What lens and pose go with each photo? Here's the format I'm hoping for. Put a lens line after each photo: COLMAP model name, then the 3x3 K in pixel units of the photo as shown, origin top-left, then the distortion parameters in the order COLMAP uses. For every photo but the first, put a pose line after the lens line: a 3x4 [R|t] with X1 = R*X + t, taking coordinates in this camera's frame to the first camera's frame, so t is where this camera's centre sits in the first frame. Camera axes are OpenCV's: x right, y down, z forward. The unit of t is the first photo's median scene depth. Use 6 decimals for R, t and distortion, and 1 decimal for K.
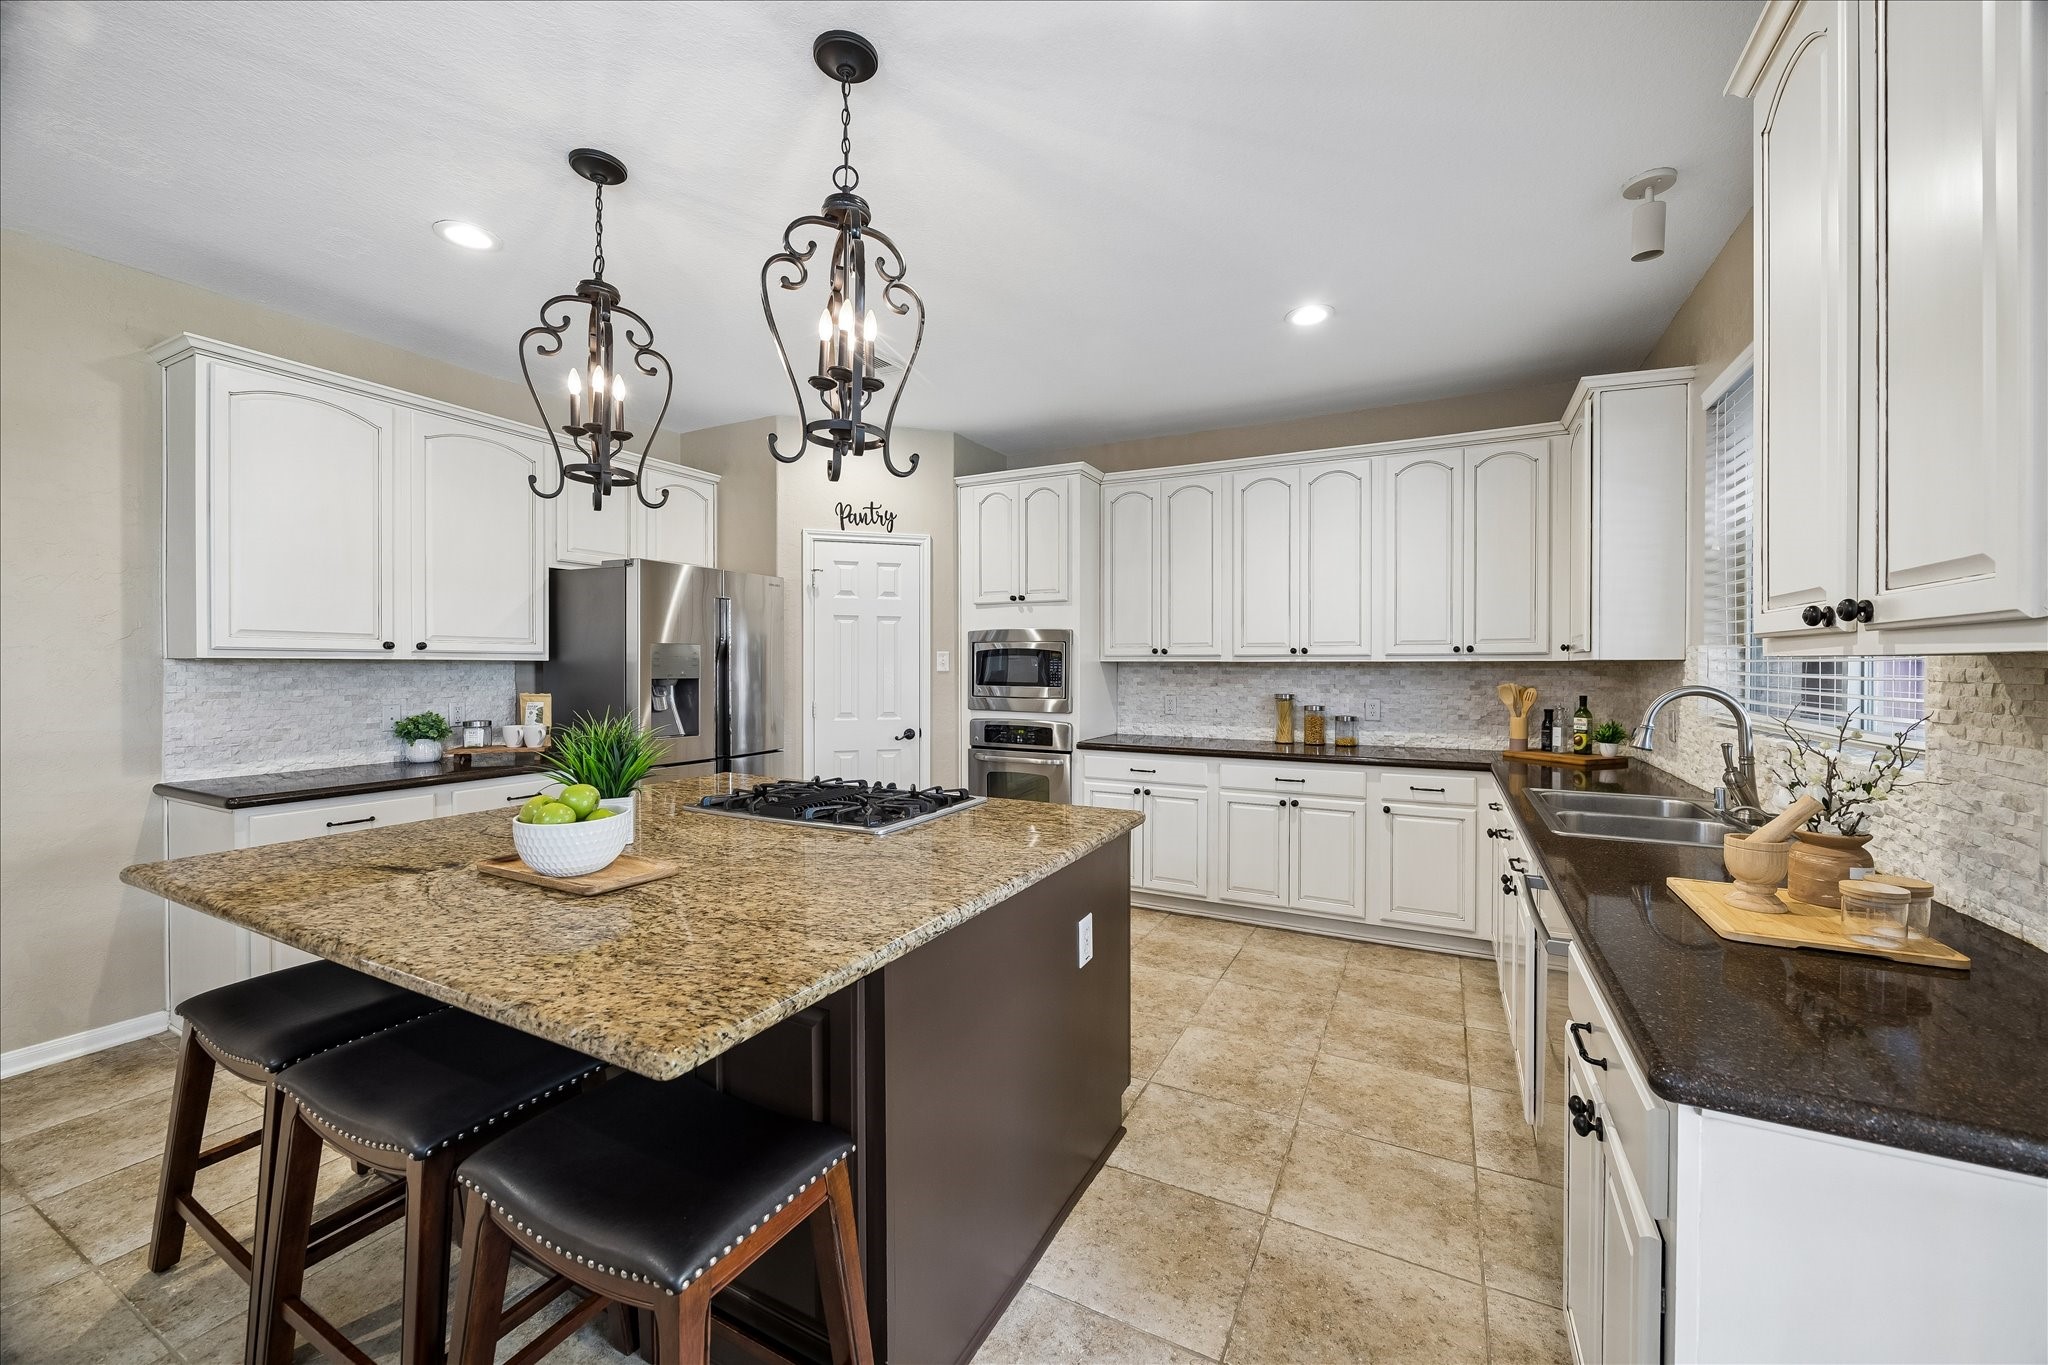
lens RADIAL K [[786.3, 0, 1031.5], [0, 786.3, 671.3], [0, 0, 1]] dist [-0.001755, -0.000359]
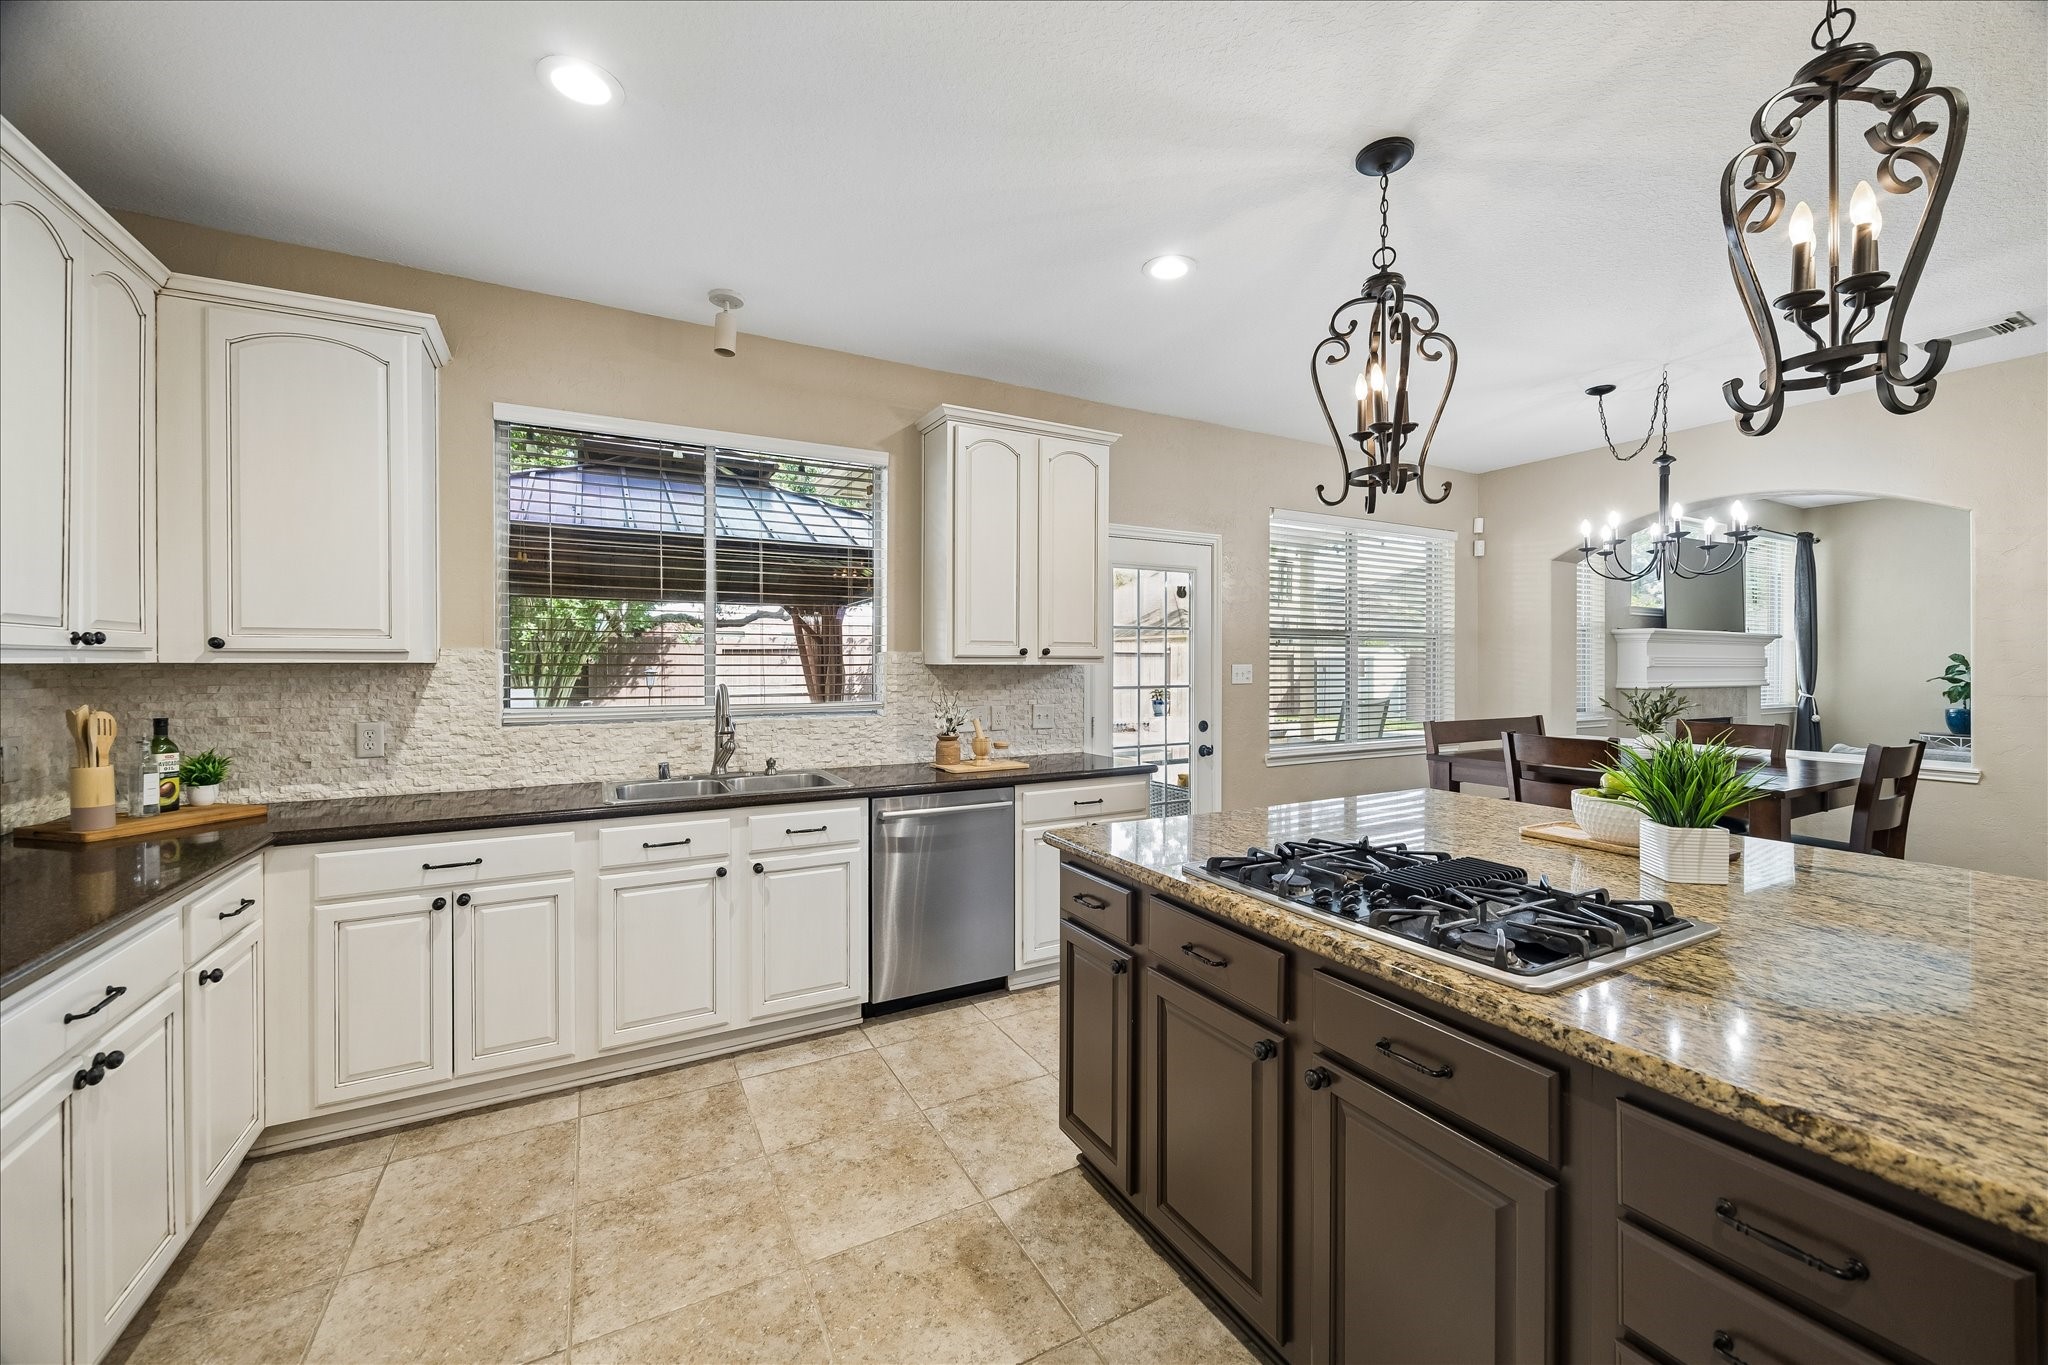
lens RADIAL K [[798.8, 0, 1033.0], [0, 798.8, 685.7], [0, 0, 1]] dist [0.001048, 0.000047]
pose [[-0.833085, -0.017592, 0.552865, -0.188150], [0.002668, 0.999355, 0.035820, -0.013019], [-0.553138, 0.031316, -0.832501, 0.941808]]
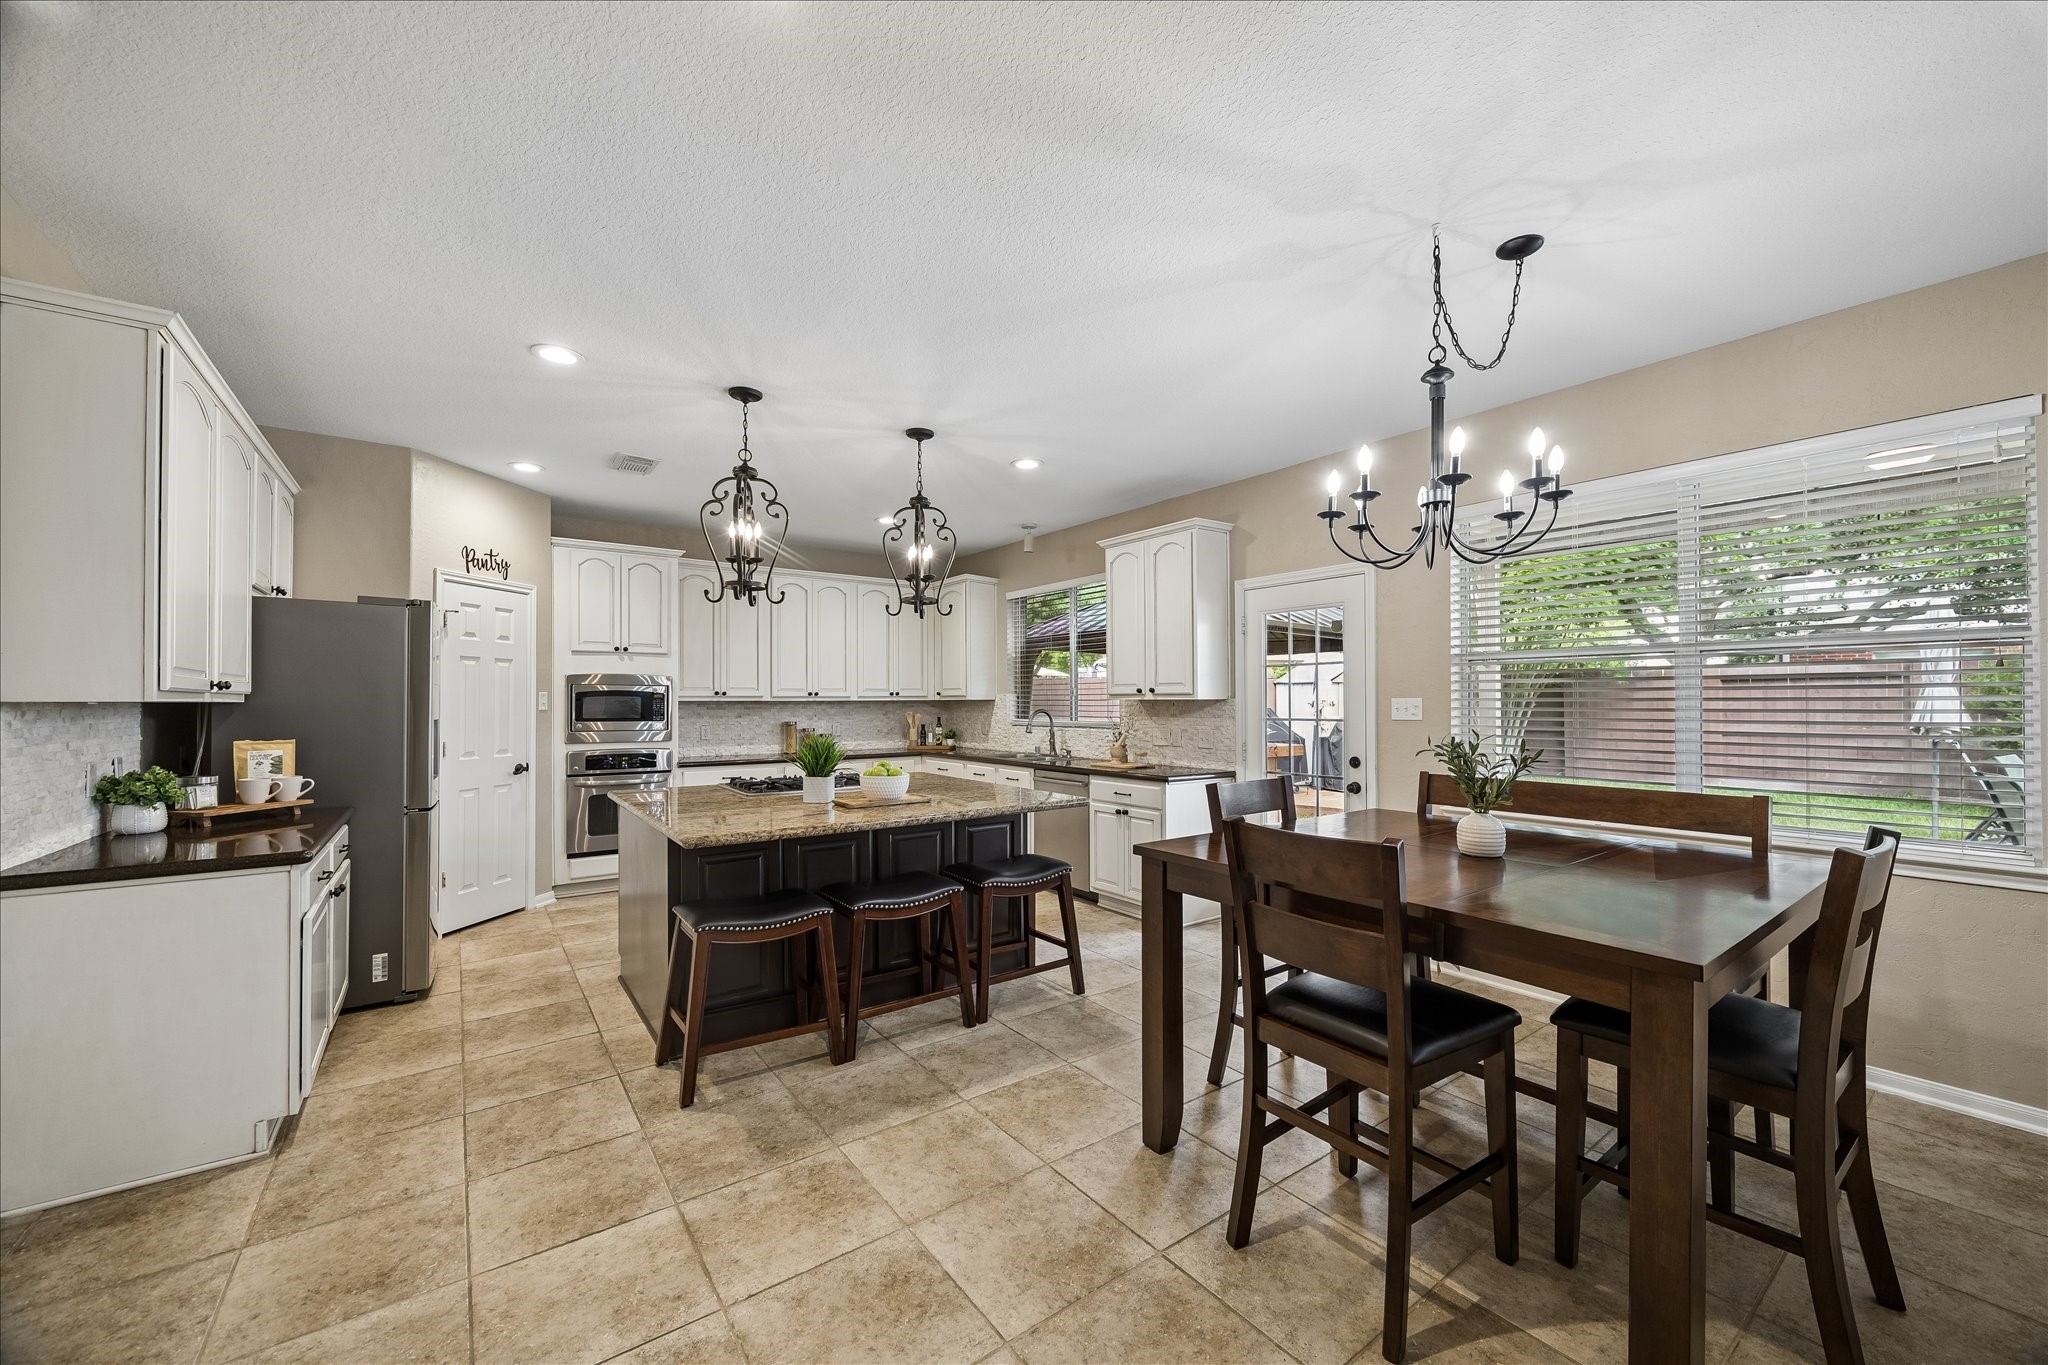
lens RADIAL K [[785.4, 0, 1026.5], [0, 785.4, 694.6], [0, 0, 1]] dist [0.000570, 0.000081]
pose [[0.450500, 0.004339, 0.892766, -0.850333], [0.012337, 0.999862, -0.011084, -0.001386], [-0.892691, 0.016007, 0.450384, -0.109520]]
